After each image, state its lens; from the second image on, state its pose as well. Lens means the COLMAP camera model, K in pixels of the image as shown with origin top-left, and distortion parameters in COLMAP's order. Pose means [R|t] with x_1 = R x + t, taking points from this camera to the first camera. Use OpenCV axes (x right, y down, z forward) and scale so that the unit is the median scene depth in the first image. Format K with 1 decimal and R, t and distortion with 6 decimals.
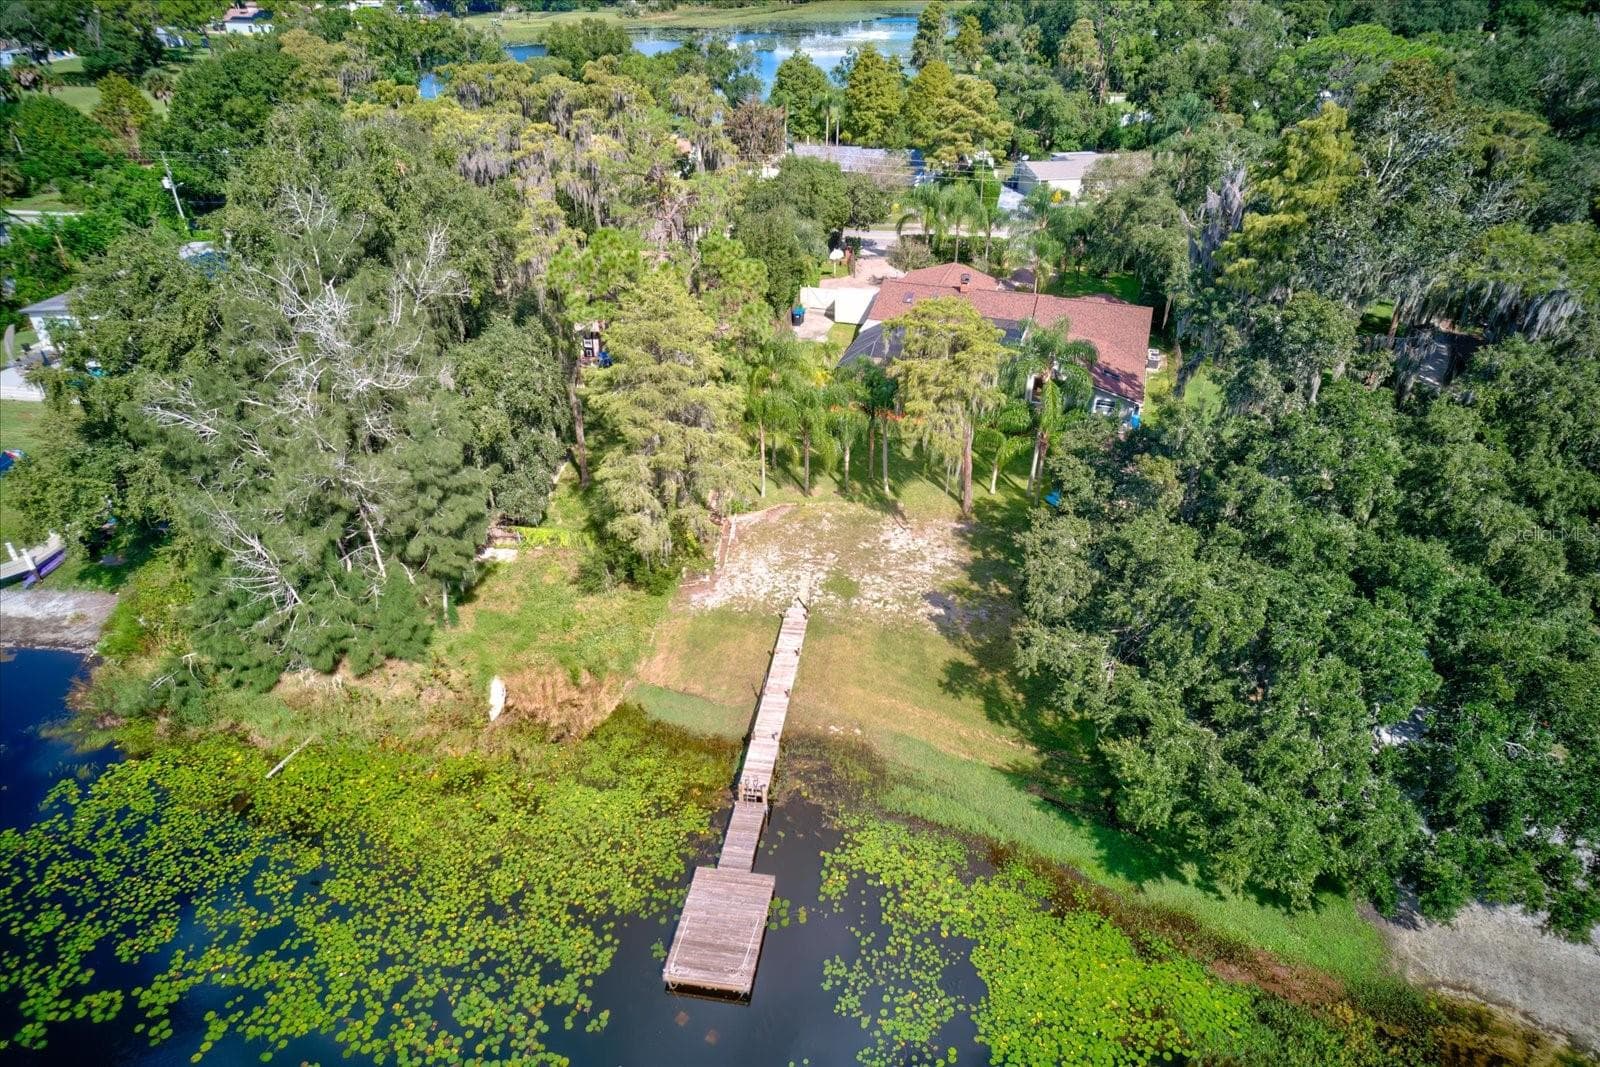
lens RADIAL K [[1018.2, 0, 808.5], [0, 1018.2, 552.8], [0, 0, 1]] dist [-0.074456, 0.084143]
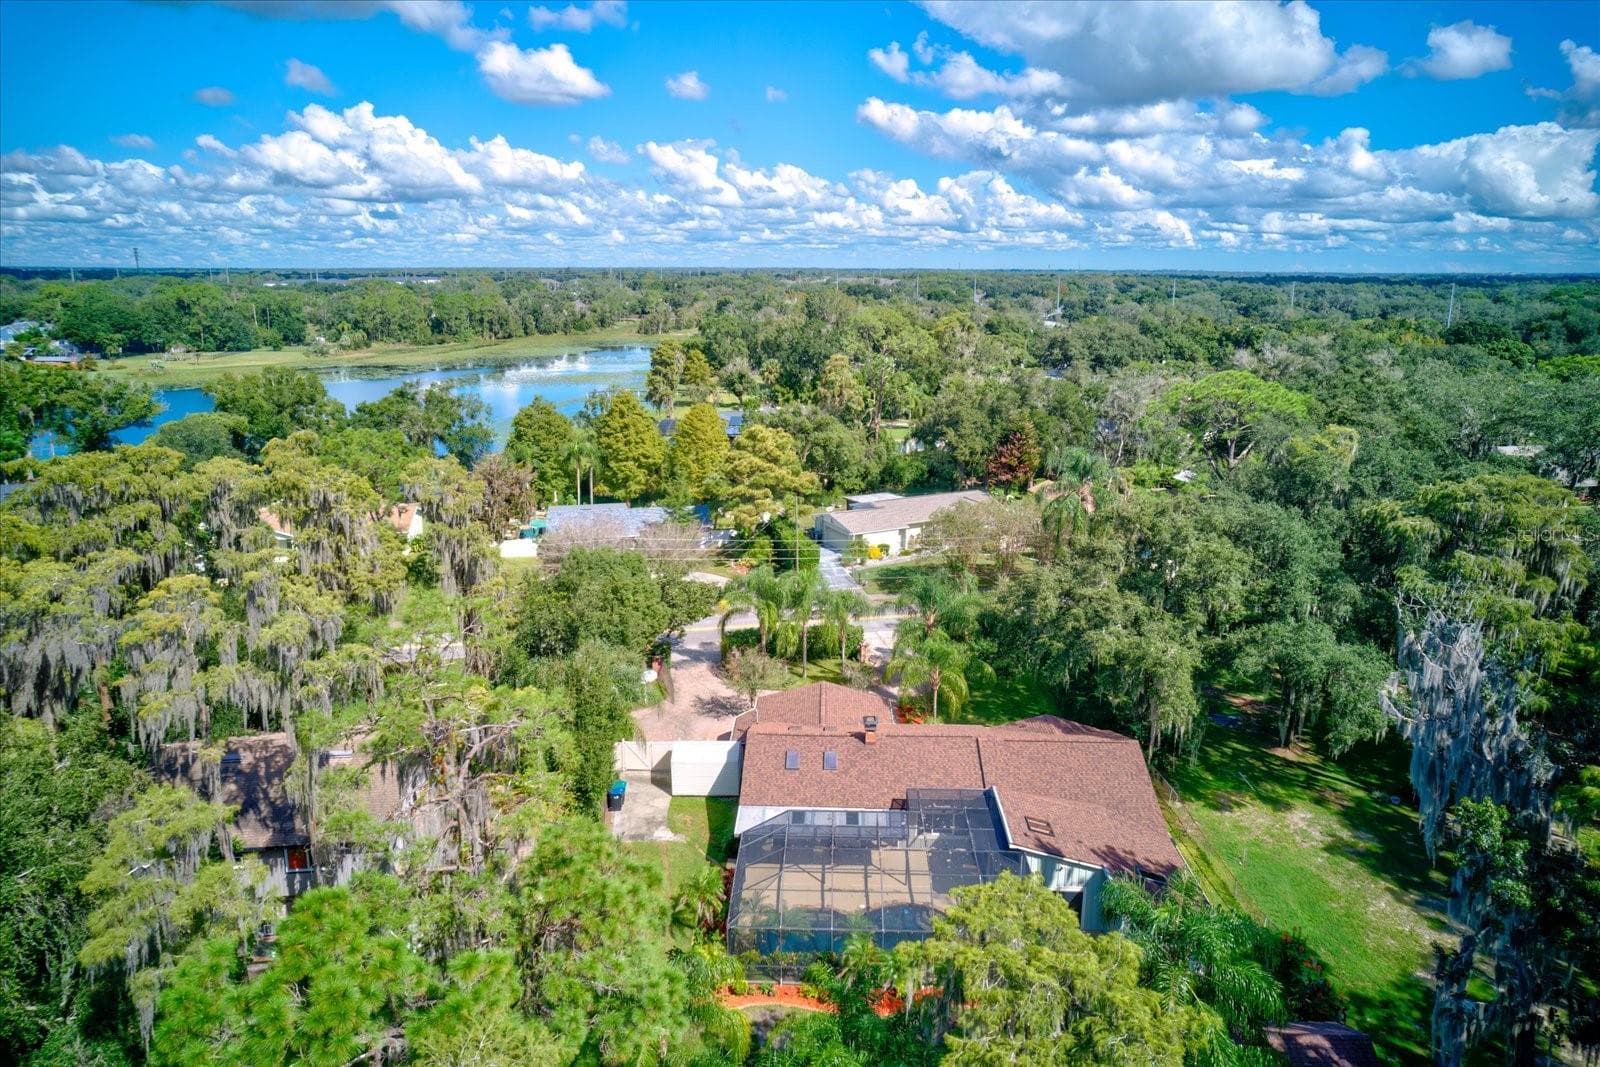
lens RADIAL K [[1040.3, 0, 802.3], [0, 1040.3, 497.7], [0, 0, 1]] dist [-0.063377, 0.067577]
pose [[0.960139, -0.055054, 0.274049, -0.105075], [0.144091, 0.937594, -0.316472, -0.285036], [-0.239524, 0.343345, 0.908153, 0.459165]]
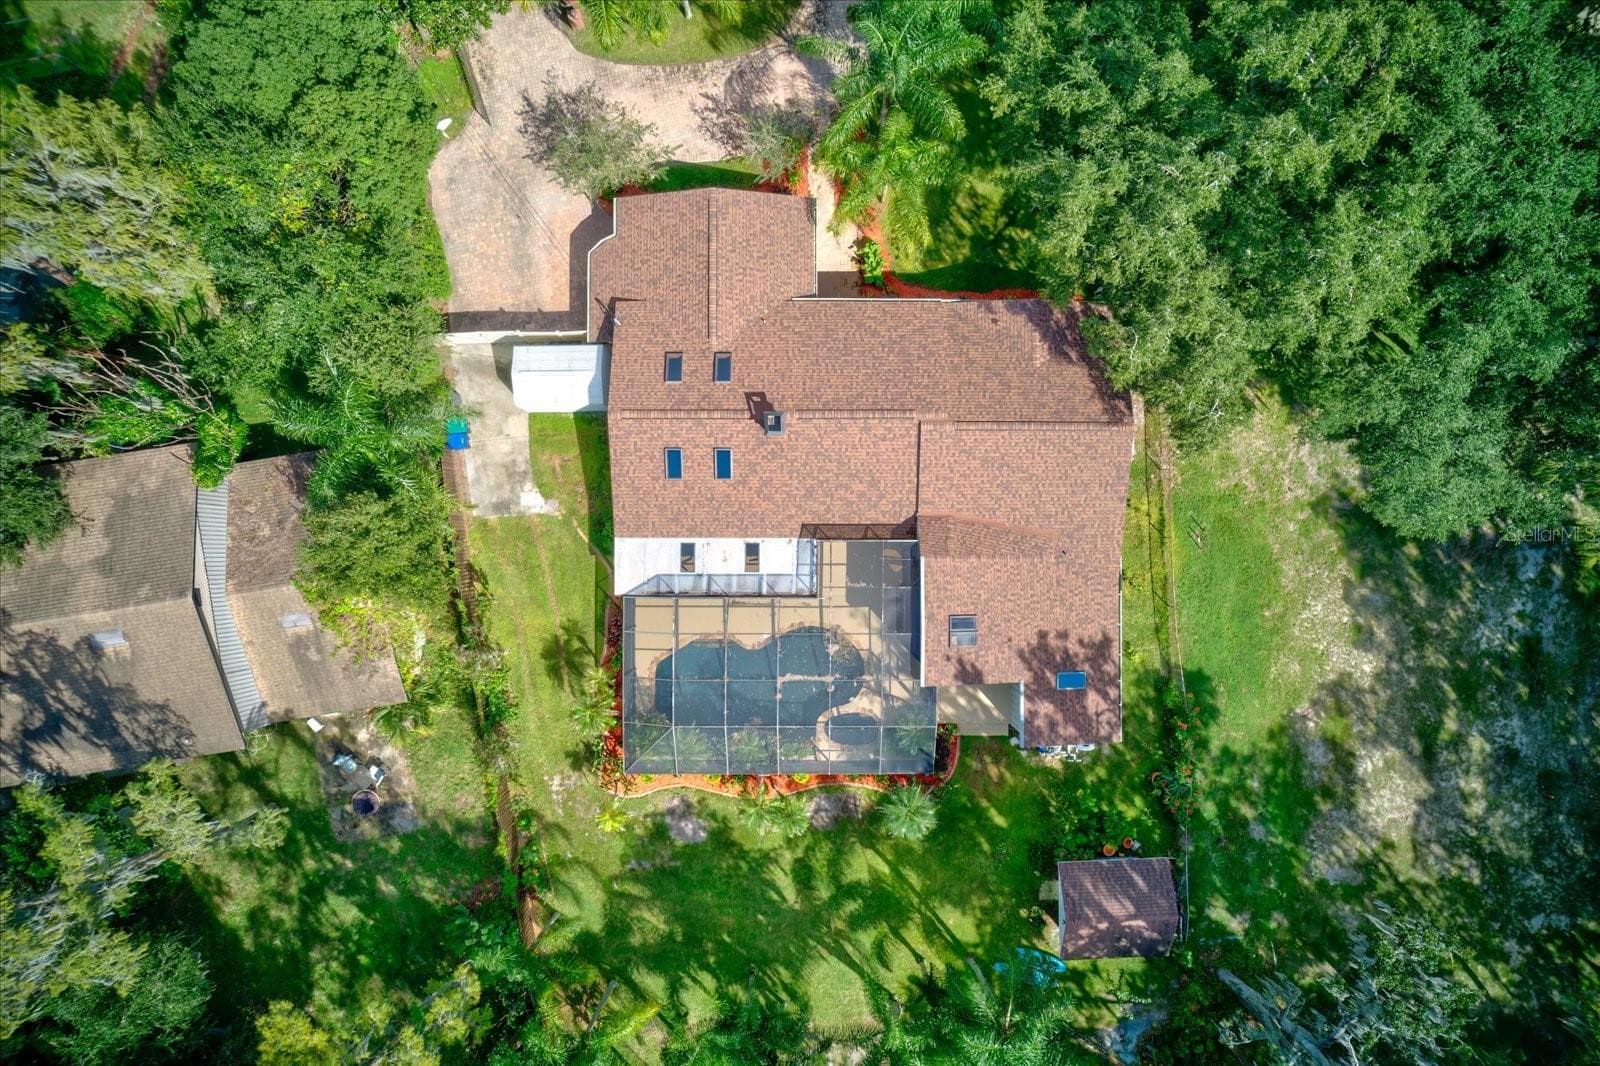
lens RADIAL K [[1018.2, 0, 808.5], [0, 1018.2, 552.3], [0, 0, 1]] dist [-0.074456, 0.084143]
pose [[0.948615, -0.315914, 0.018119, 0.203624], [0.160774, 0.530502, 0.832298, -0.933593], [-0.272547, -0.786617, 0.554033, 0.958578]]
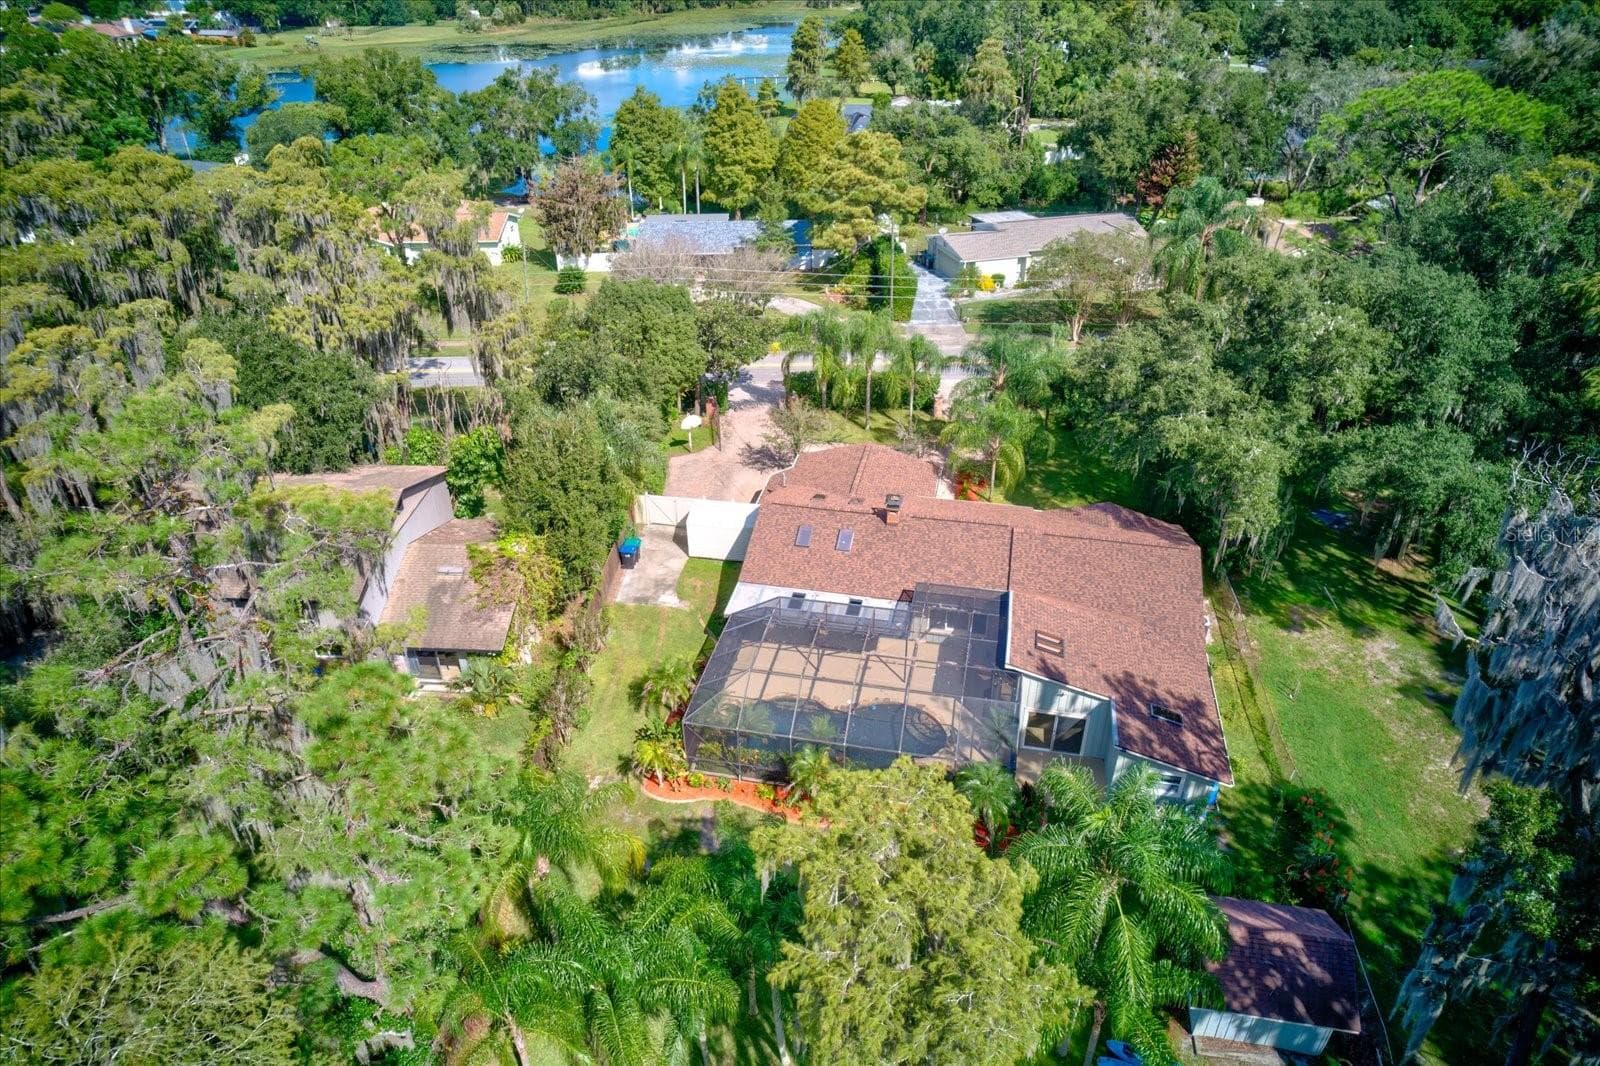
lens RADIAL K [[1018.2, 0, 808.5], [0, 1018.2, 552.3], [0, 0, 1]] dist [-0.074456, 0.084143]
pose [[0.993829, -0.061122, 0.092564, 0.064655], [0.061318, 0.998118, 0.000726, -0.350907], [-0.092434, 0.004955, 0.995706, 0.560919]]
